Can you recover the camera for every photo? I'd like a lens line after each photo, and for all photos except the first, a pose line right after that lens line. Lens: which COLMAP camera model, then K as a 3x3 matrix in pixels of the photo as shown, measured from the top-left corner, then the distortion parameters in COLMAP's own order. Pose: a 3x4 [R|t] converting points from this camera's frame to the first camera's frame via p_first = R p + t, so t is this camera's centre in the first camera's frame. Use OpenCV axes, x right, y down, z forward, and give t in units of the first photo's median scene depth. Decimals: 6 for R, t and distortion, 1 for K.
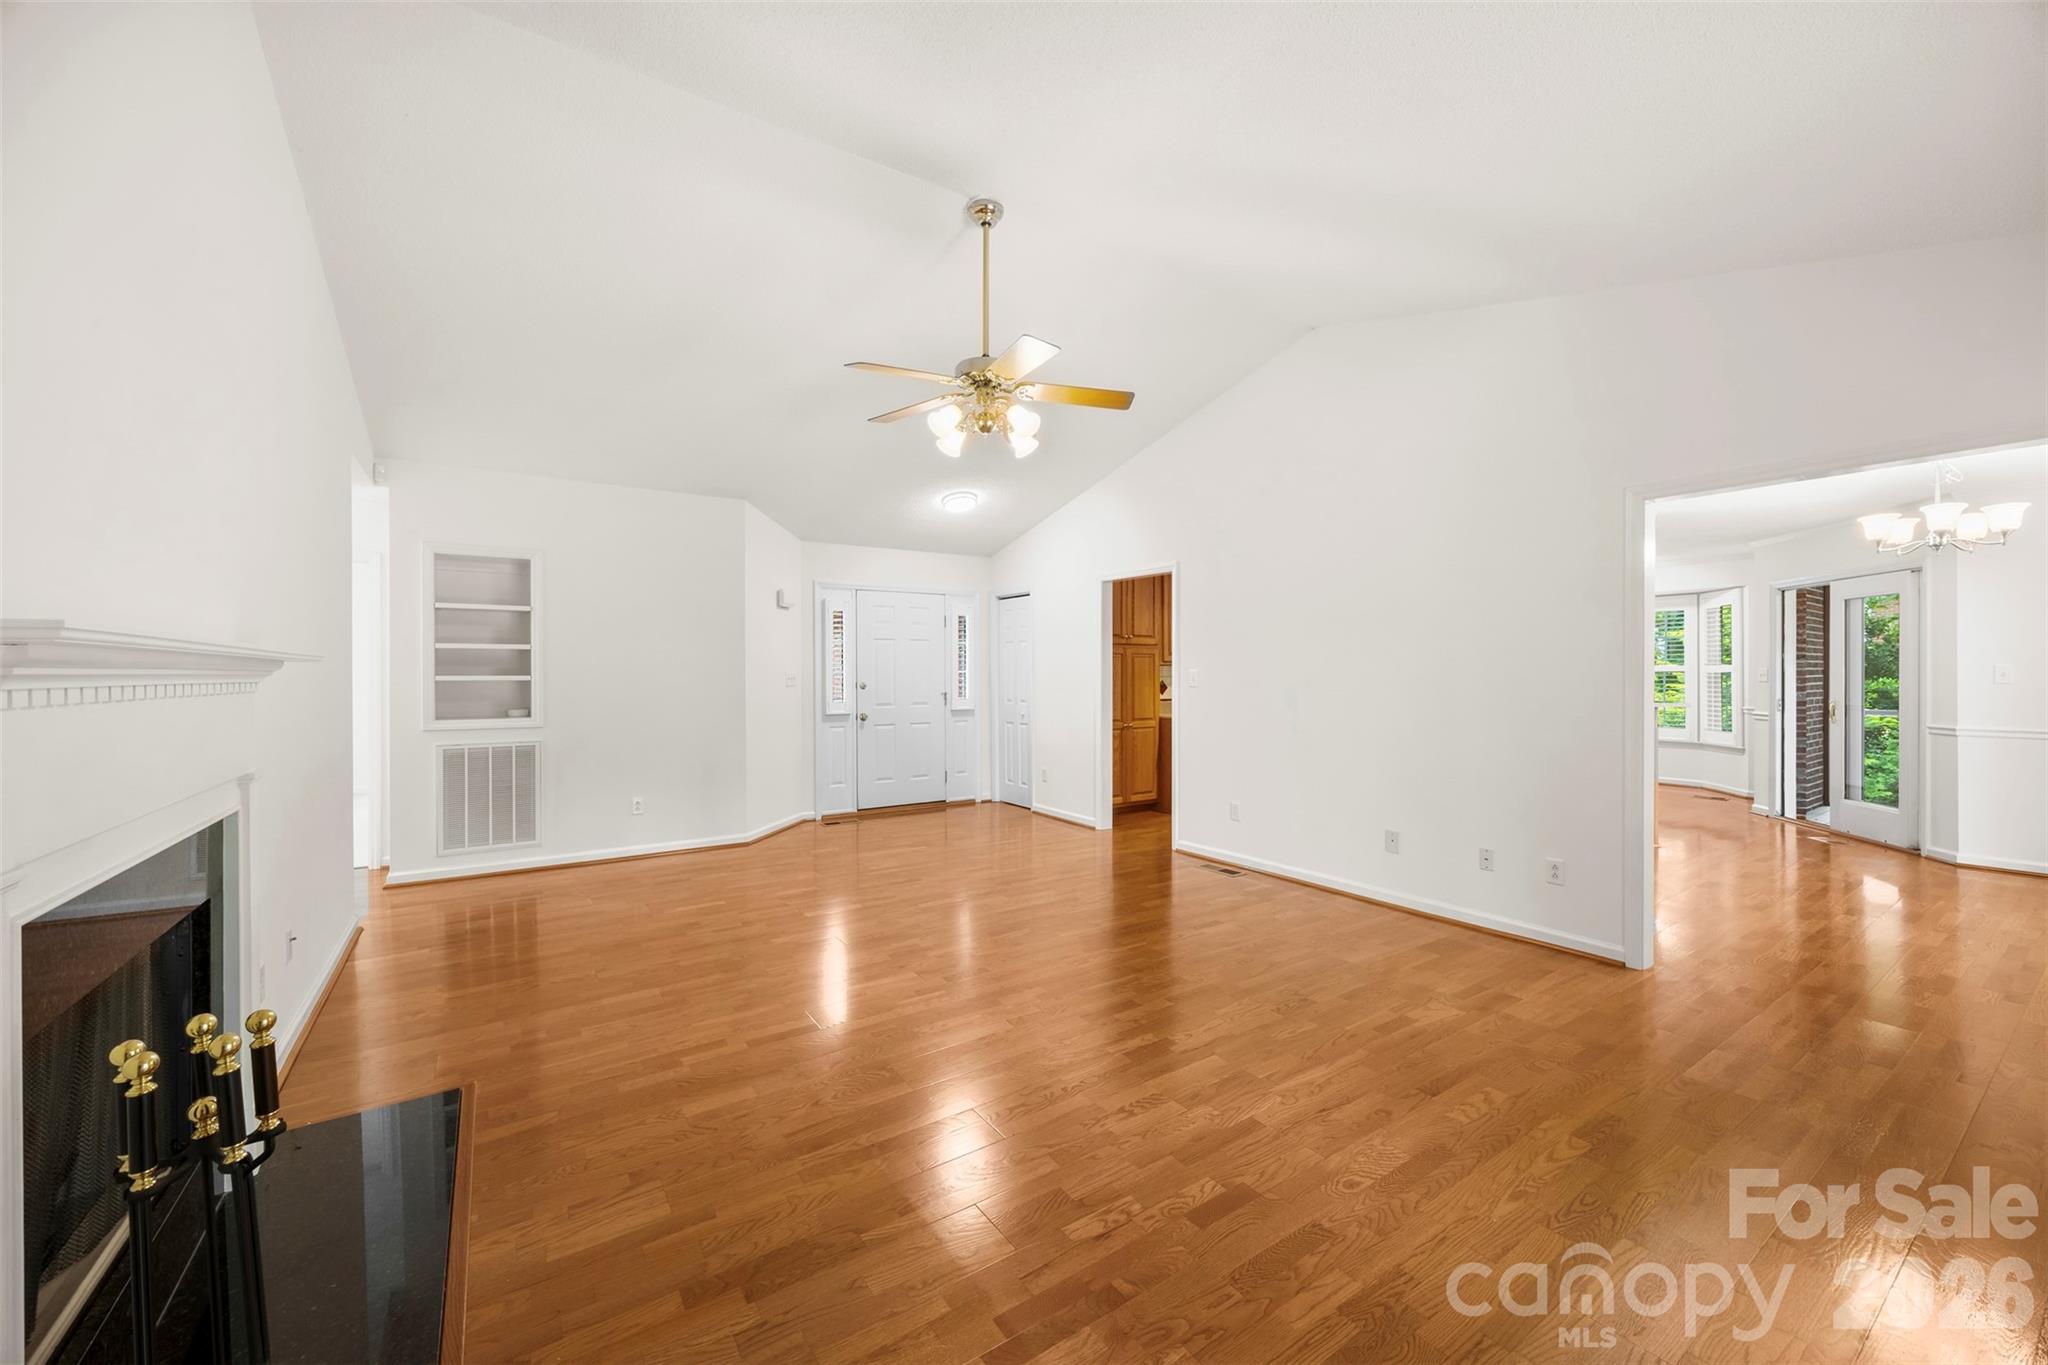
lens RADIAL K [[792.6, 0, 1015.9], [0, 792.6, 681.2], [0, 0, 1]] dist [-0.002639, 0.000362]
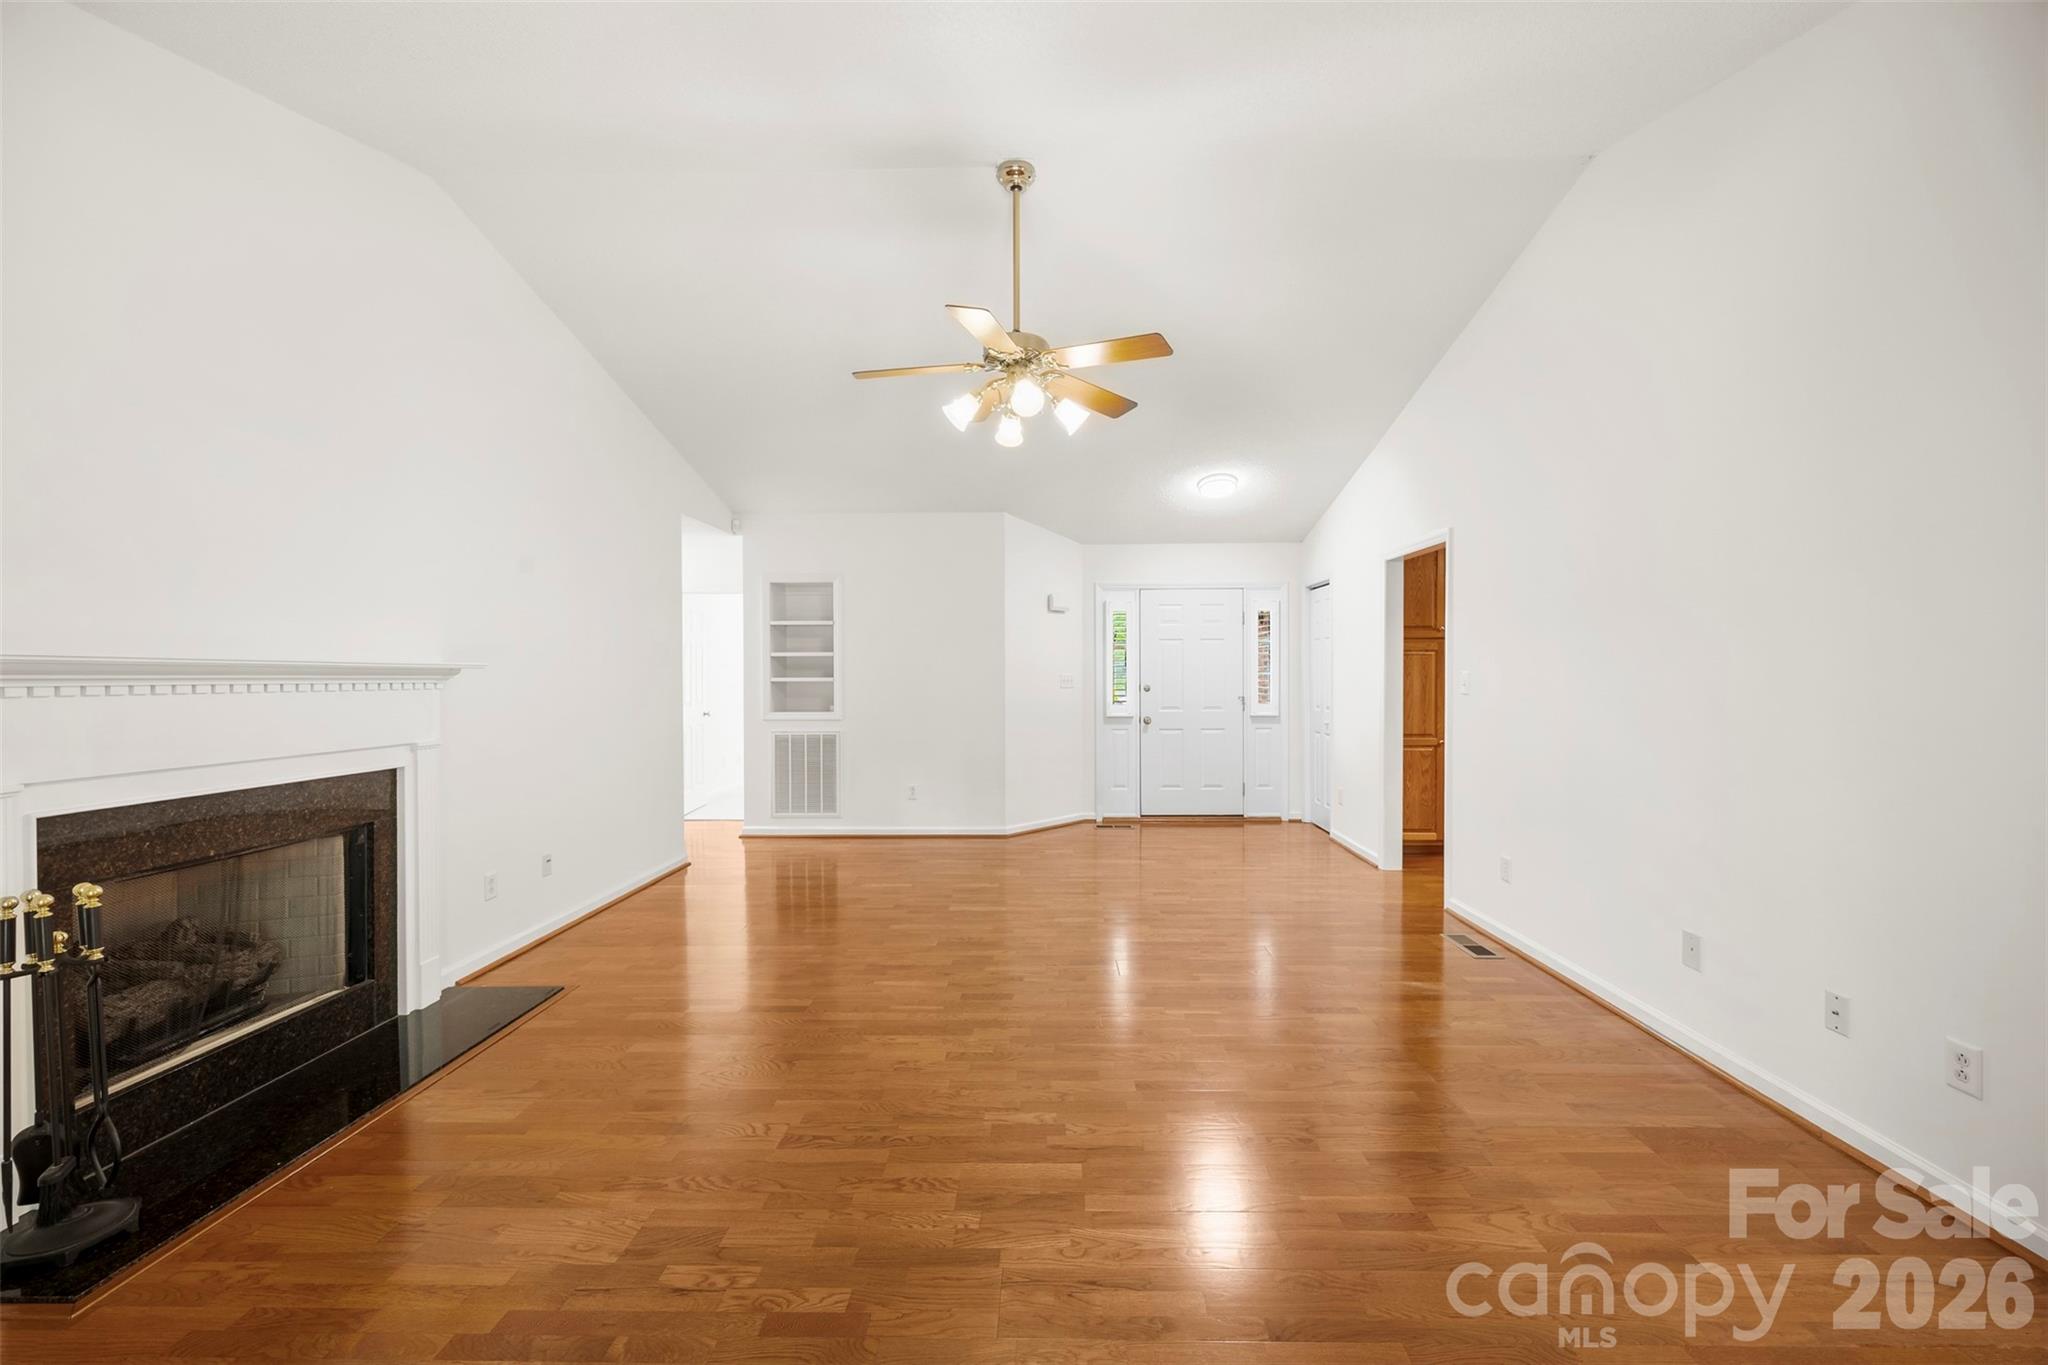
lens RADIAL K [[792.6, 0, 1024.3], [0, 792.6, 687.5], [0, 0, 1]] dist [-0.002639, 0.000362]
pose [[0.819437, 0.009169, -0.573096, 0.249782], [-0.005003, 0.999948, 0.008844, -0.003105], [0.573148, -0.004380, 0.819440, 0.124417]]
